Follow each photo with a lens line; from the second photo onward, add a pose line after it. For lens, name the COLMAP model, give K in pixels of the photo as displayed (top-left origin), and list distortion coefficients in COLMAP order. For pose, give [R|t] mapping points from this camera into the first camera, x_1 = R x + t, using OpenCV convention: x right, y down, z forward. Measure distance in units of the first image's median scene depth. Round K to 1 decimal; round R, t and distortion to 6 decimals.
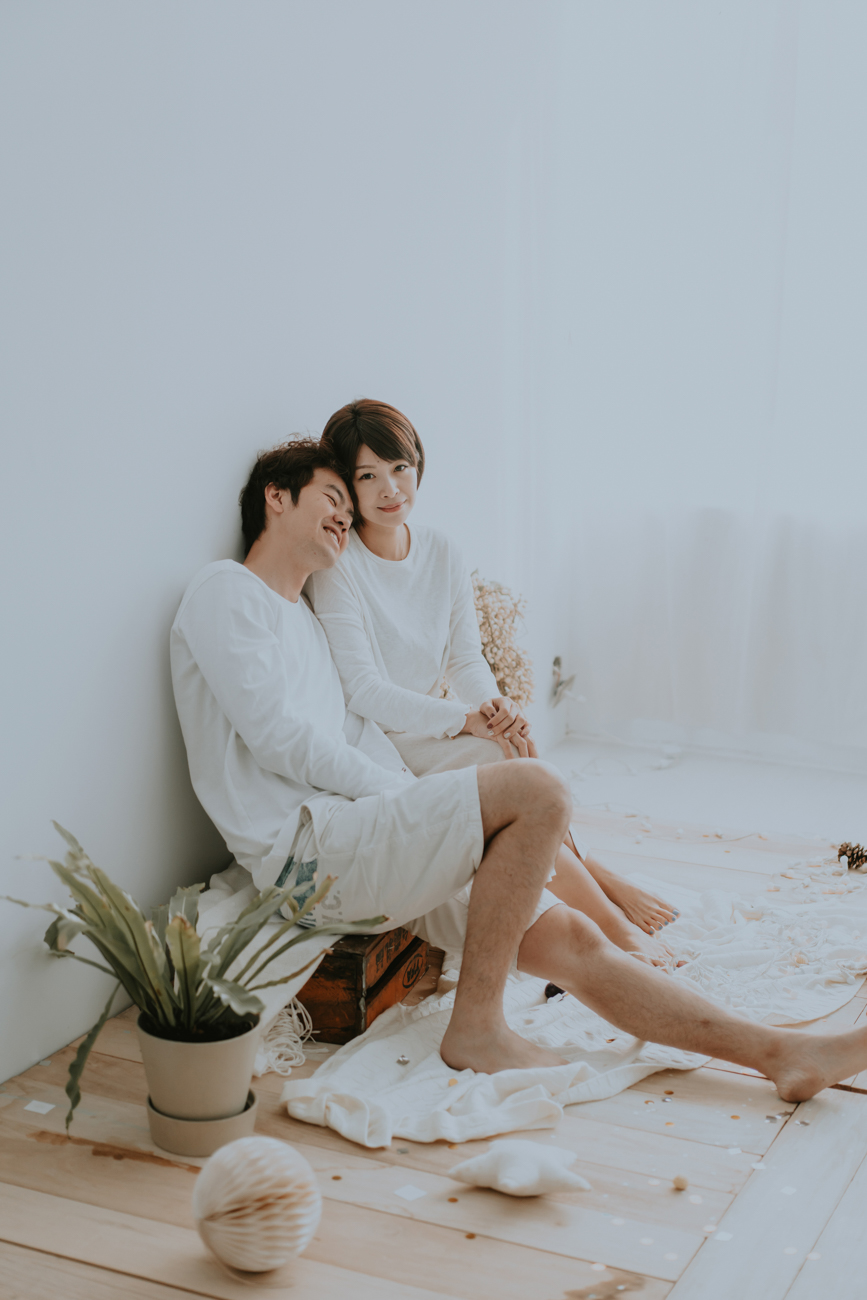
lens RADIAL K [[1957.5, 0, 427.5], [0, 1957.5, 684.5], [0, 0, 1]] dist [-0.040774, 0.000000]
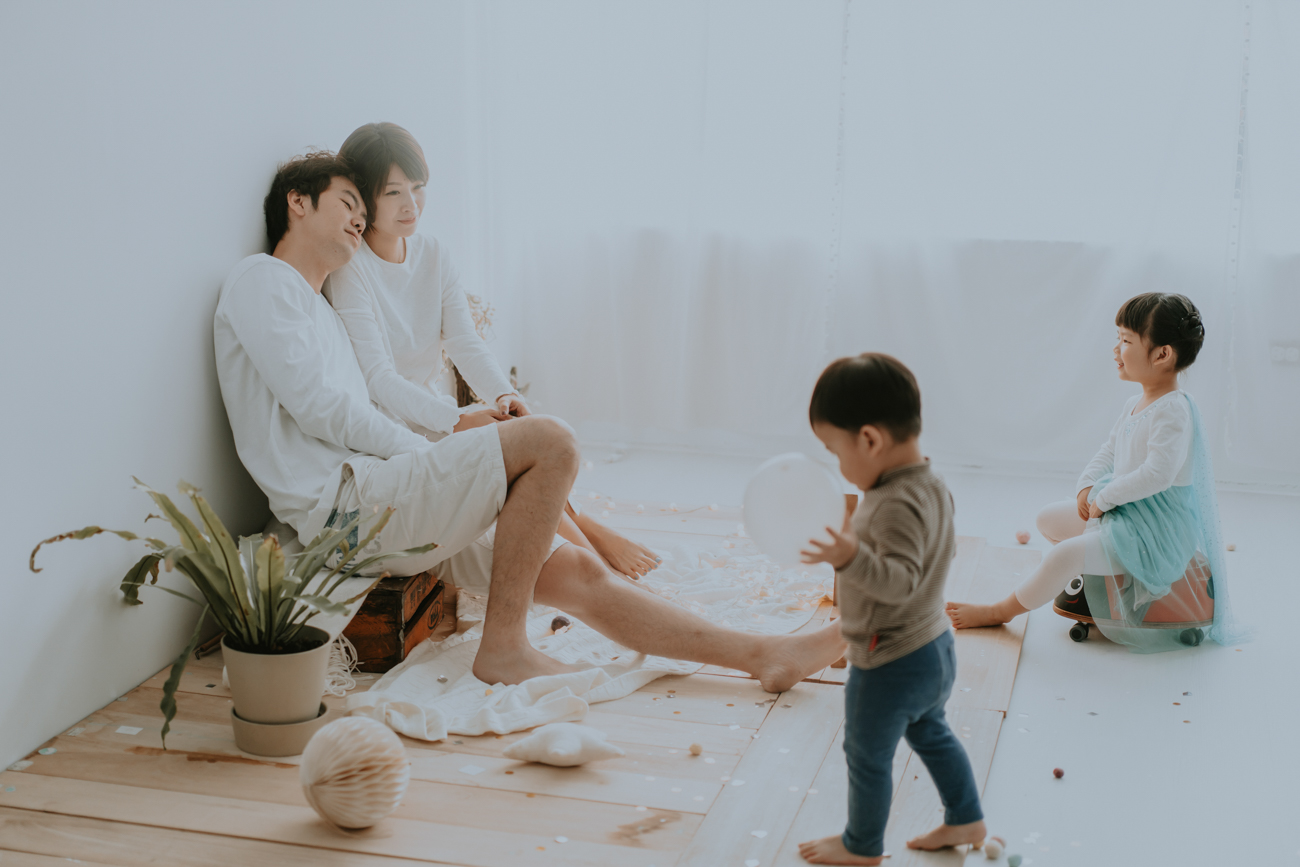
lens RADIAL K [[1957.5, 0, 652.9], [0, 1957.5, 432.5], [0, 0, 1]] dist [-0.040774, 0.000000]
pose [[0.982093, -0.031689, 0.185712, -0.099239], [0.035511, 0.999220, -0.017289, 0.070702], [-0.185019, 0.023574, 0.982452, -0.158083]]
